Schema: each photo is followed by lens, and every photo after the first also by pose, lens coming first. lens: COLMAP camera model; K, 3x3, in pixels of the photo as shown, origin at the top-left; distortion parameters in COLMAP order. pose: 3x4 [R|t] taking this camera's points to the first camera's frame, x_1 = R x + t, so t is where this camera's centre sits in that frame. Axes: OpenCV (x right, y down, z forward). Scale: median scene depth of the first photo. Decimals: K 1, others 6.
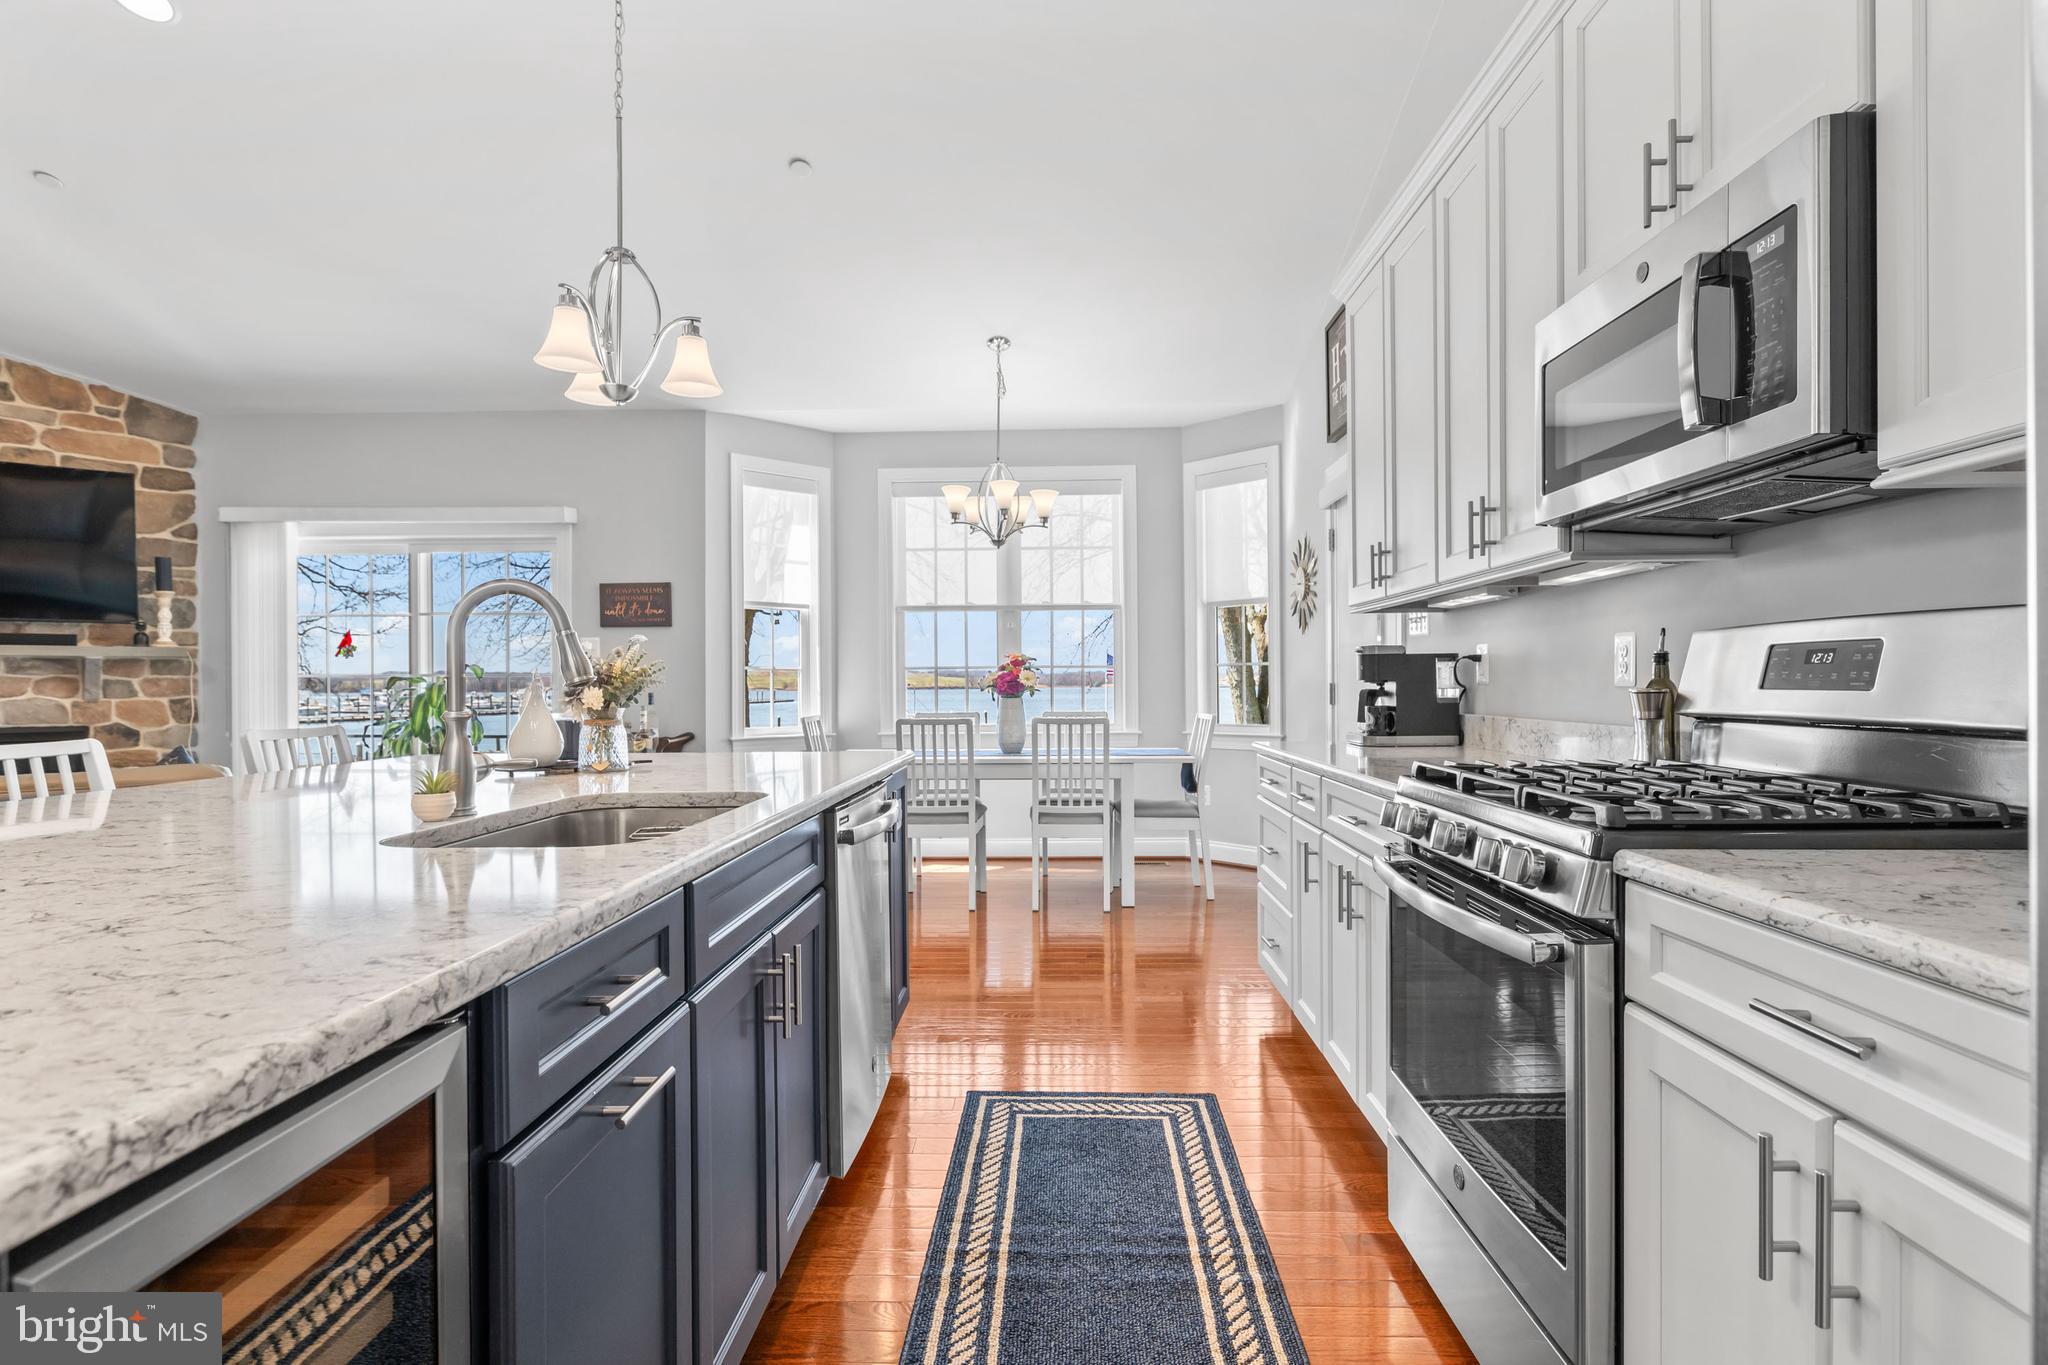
lens RADIAL K [[1040.2, 0, 1033.2], [0, 1040.2, 687.8], [0, 0, 1]] dist [0.001485, 0.000394]
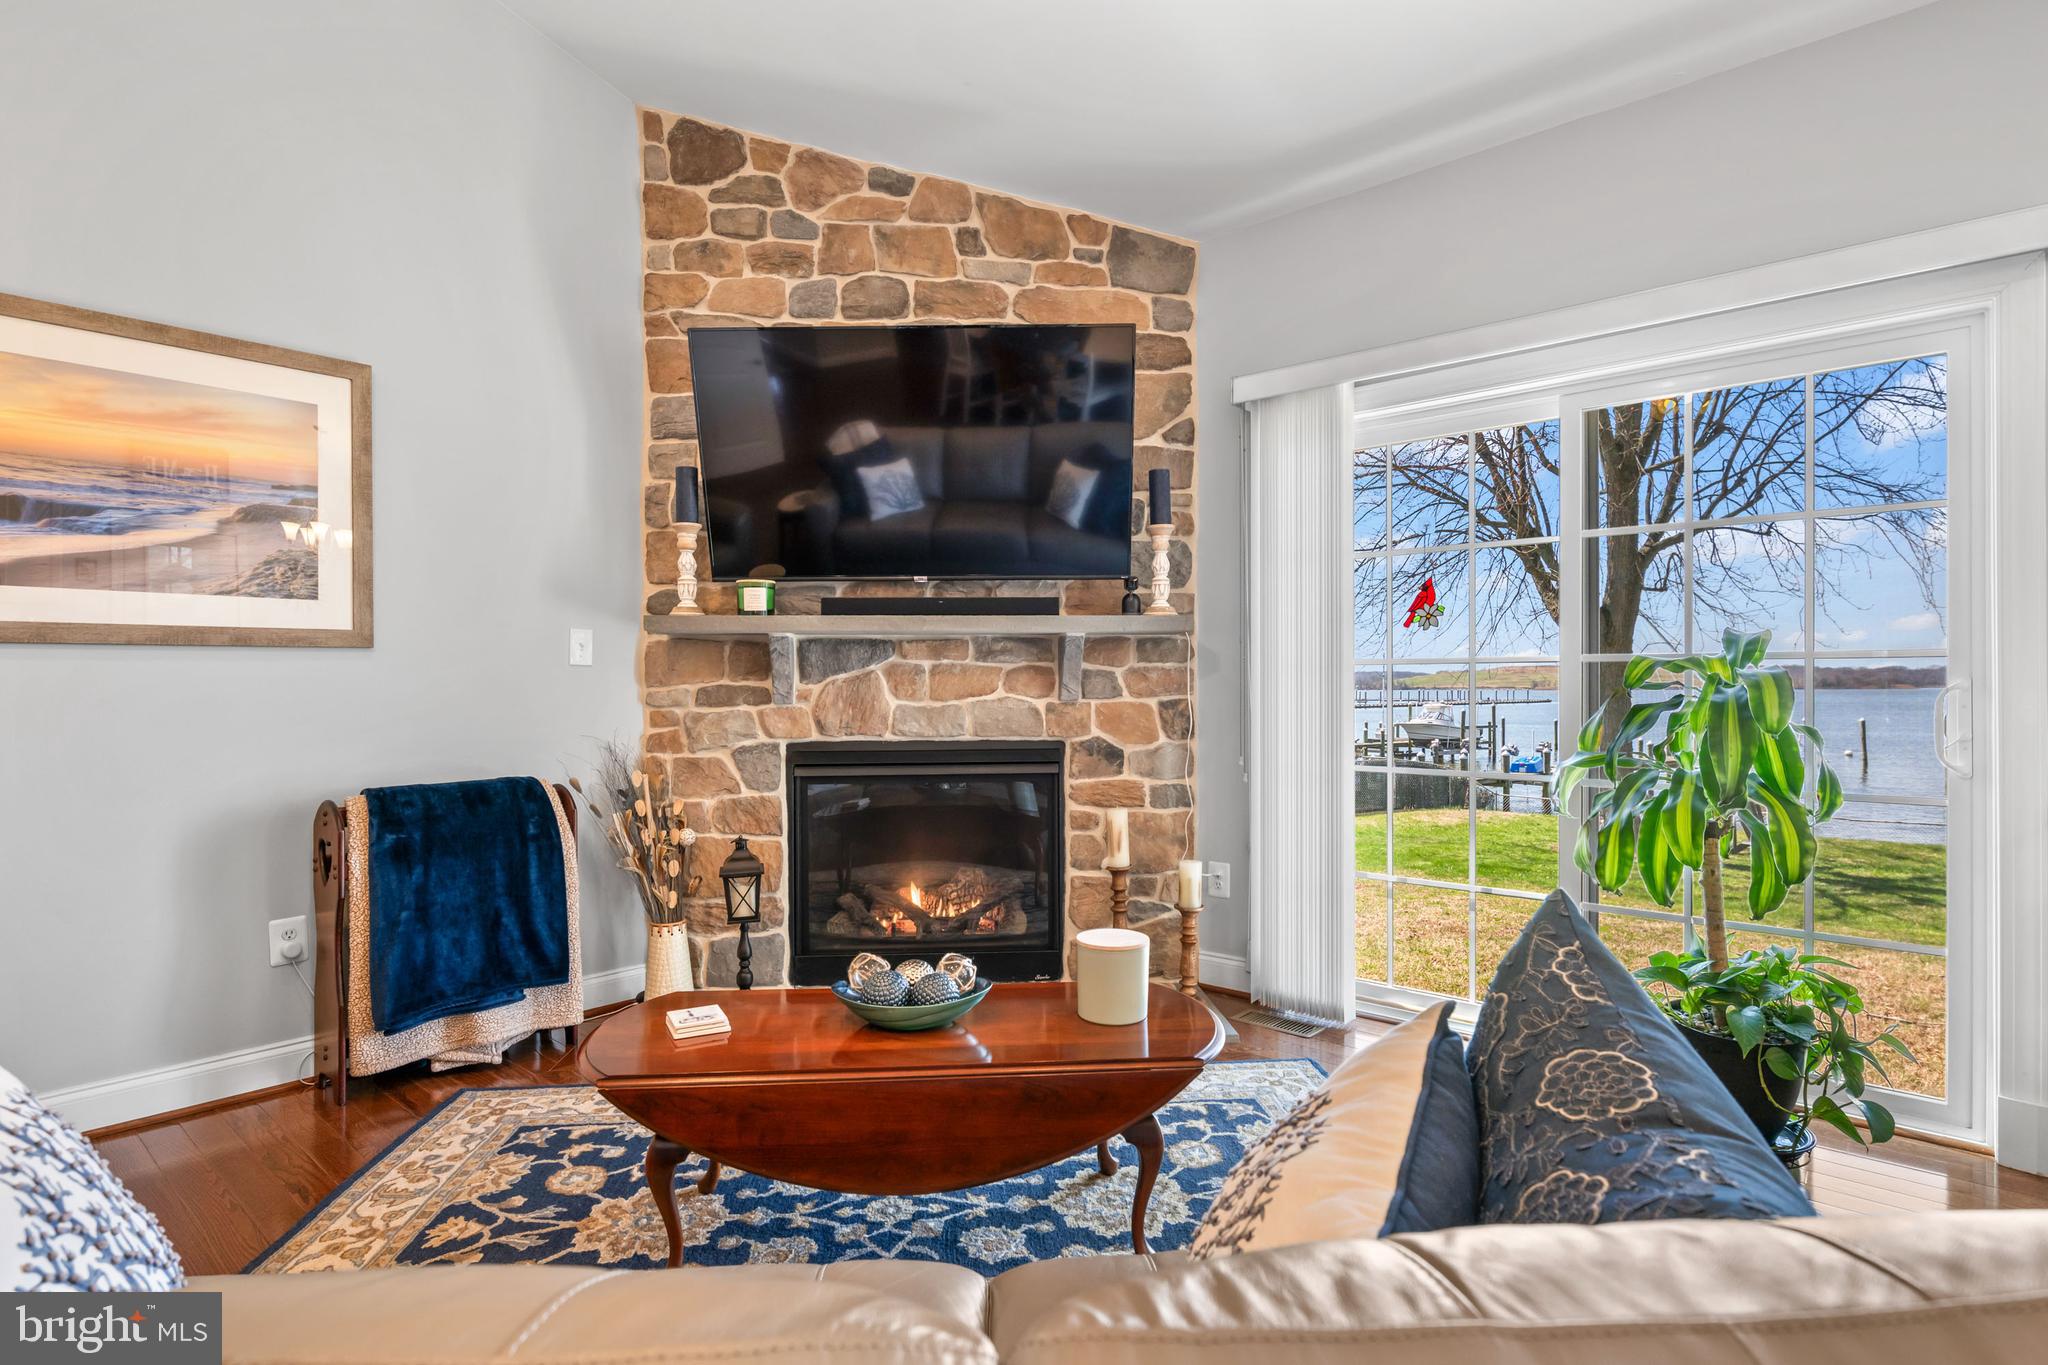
lens RADIAL K [[1040.2, 0, 1022.3], [0, 1040.2, 686.8], [0, 0, 1]] dist [0.001485, 0.000394]
pose [[0.771959, 0.005944, -0.635645, -0.505650], [-0.003544, 0.999981, 0.005047, -0.000419], [0.635663, -0.001643, 0.771965, 0.473036]]
